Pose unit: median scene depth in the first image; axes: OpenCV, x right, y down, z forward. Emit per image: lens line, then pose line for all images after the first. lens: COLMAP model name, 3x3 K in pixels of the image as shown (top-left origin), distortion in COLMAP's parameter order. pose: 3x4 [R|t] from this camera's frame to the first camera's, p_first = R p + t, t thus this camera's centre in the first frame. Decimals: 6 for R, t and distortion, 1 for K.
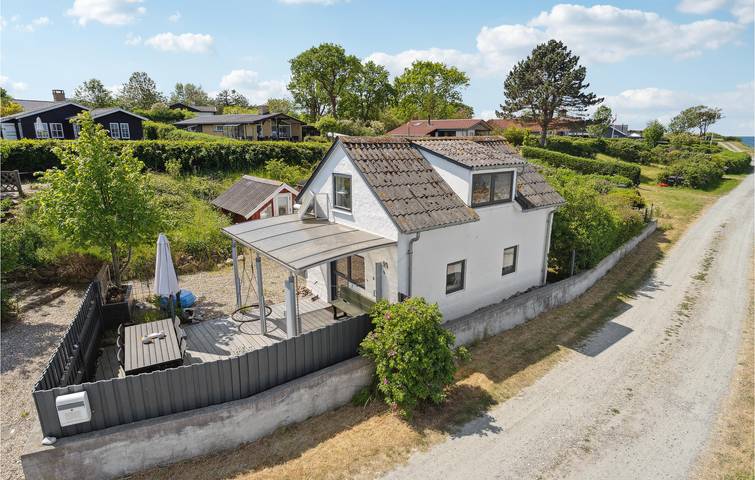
lens RADIAL K [[413.3, 0, 377.8], [0, 413.3, 238.8], [0, 0, 1]] dist [0.001579, 0.003897]
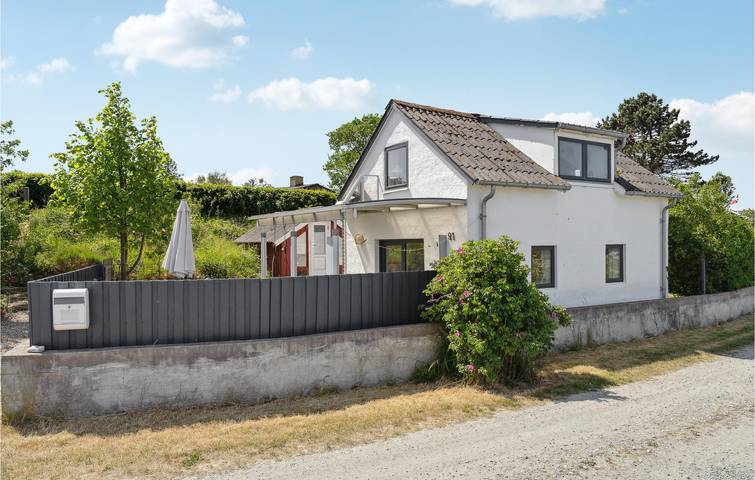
lens RADIAL K [[520.6, 0, 377.0], [0, 520.6, 240.4], [0, 0, 1]] dist [0.008686, 0.001335]
pose [[0.994961, -0.005337, -0.100118, -0.022453], [-0.017913, 0.973051, -0.229892, 0.287439], [0.098647, 0.230527, 0.968053, 0.025782]]
